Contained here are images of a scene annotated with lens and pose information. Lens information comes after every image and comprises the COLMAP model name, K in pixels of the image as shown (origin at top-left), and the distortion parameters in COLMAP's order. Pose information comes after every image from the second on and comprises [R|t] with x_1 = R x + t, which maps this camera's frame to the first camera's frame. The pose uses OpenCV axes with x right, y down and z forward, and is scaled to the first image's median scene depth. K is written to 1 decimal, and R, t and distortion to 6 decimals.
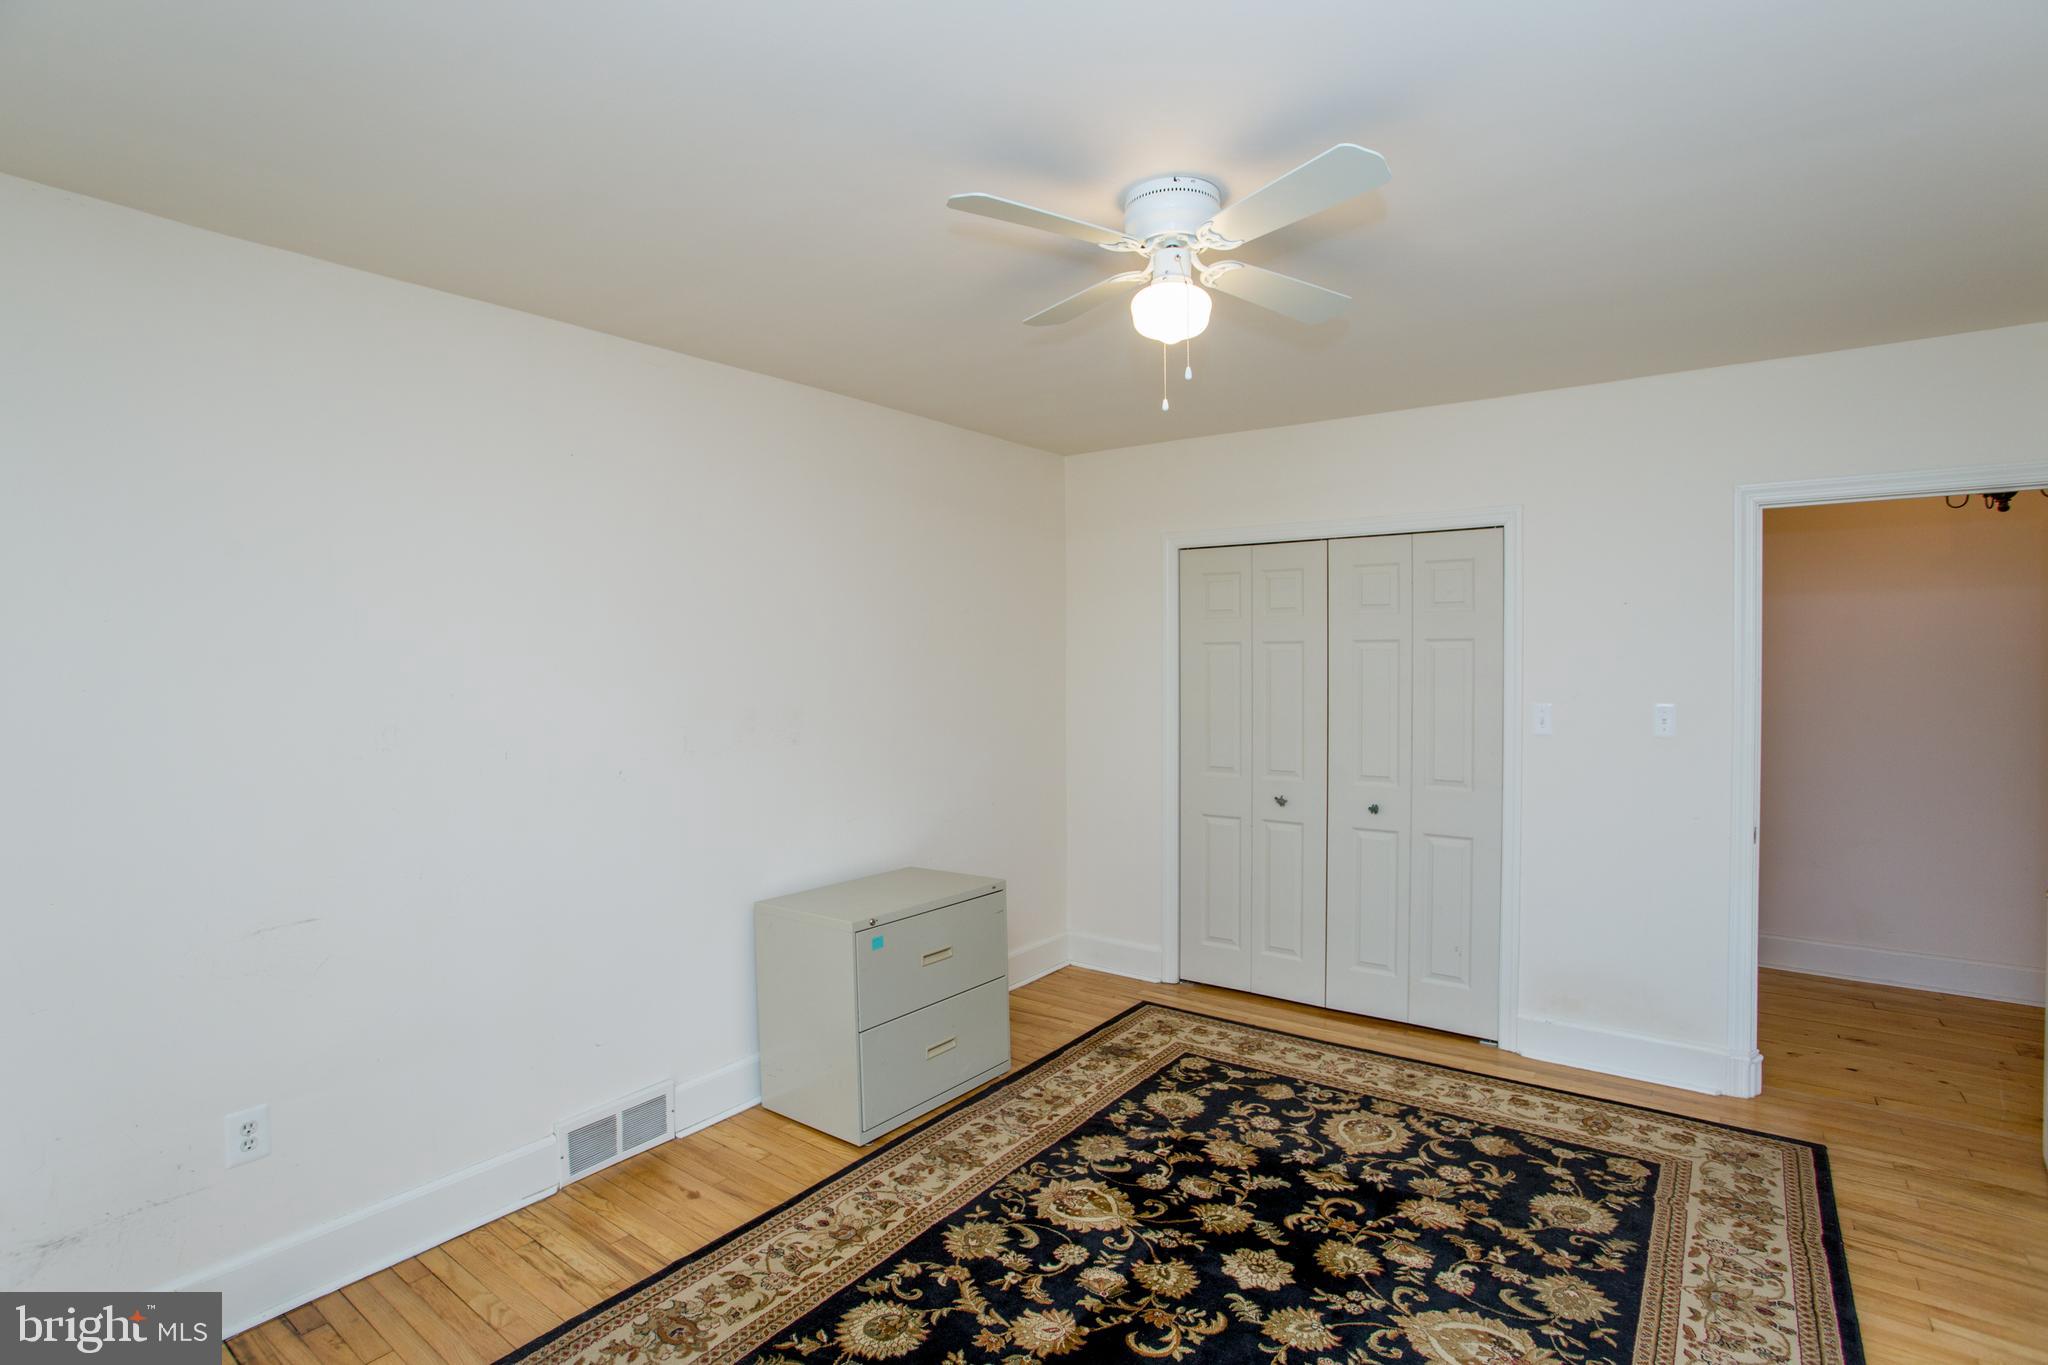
lens RADIAL K [[986.8, 0, 1025.7], [0, 986.8, 674.8], [0, 0, 1]] dist [-0.073154, 0.028104]
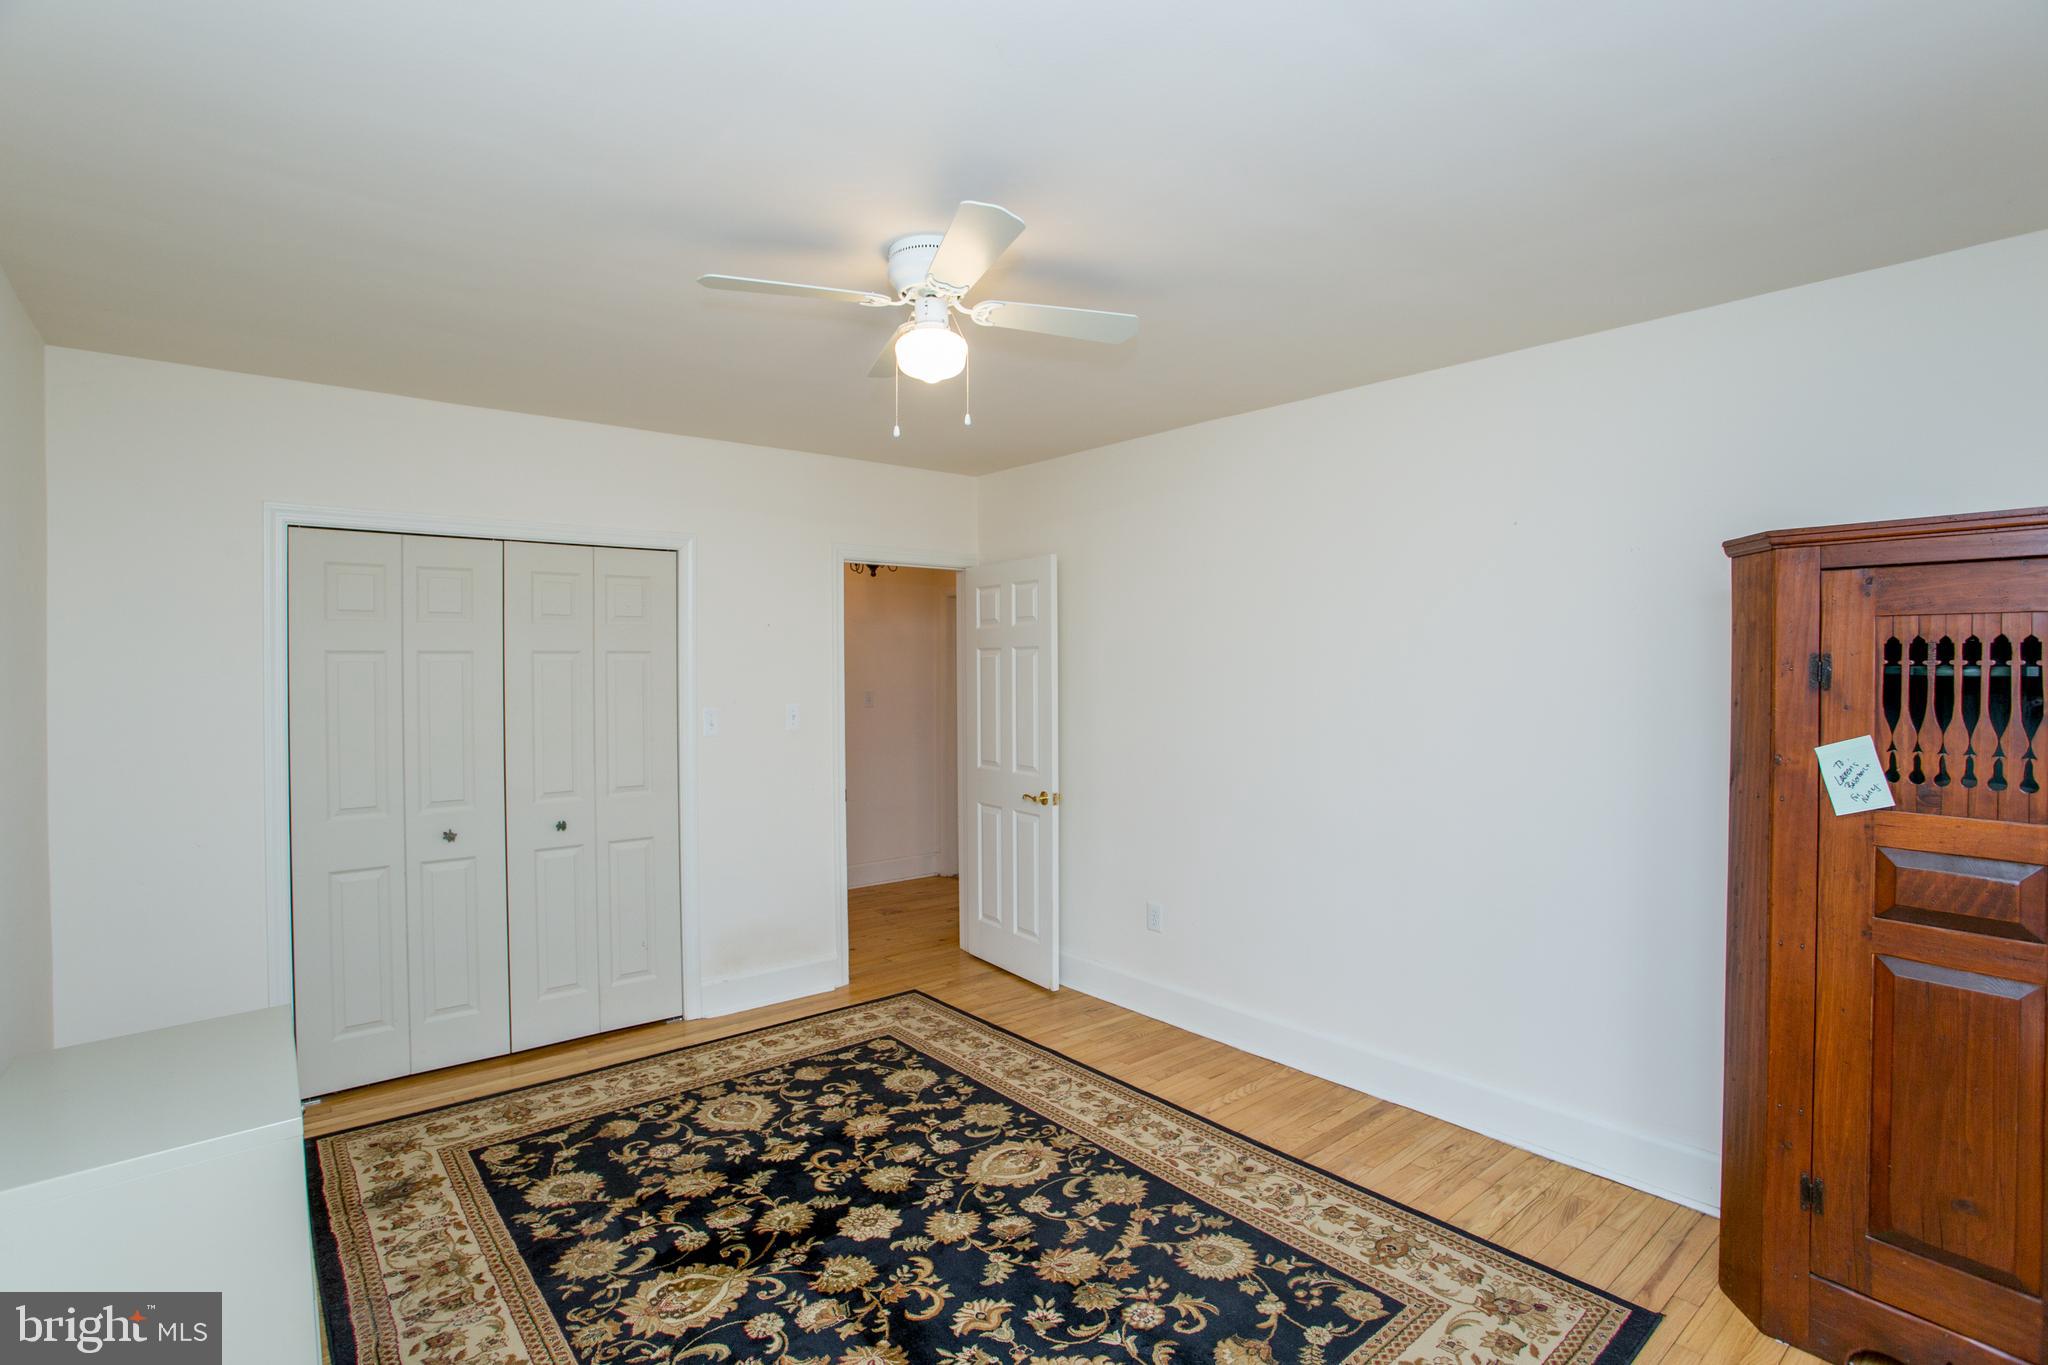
lens RADIAL K [[986.8, 0, 1009.6], [0, 986.8, 674.4], [0, 0, 1]] dist [-0.073154, 0.028104]
pose [[0.240055, -0.004341, 0.970749, -0.636602], [0.018838, 0.999823, -0.000187, -0.005133], [-0.970576, 0.018332, 0.240095, 0.456263]]
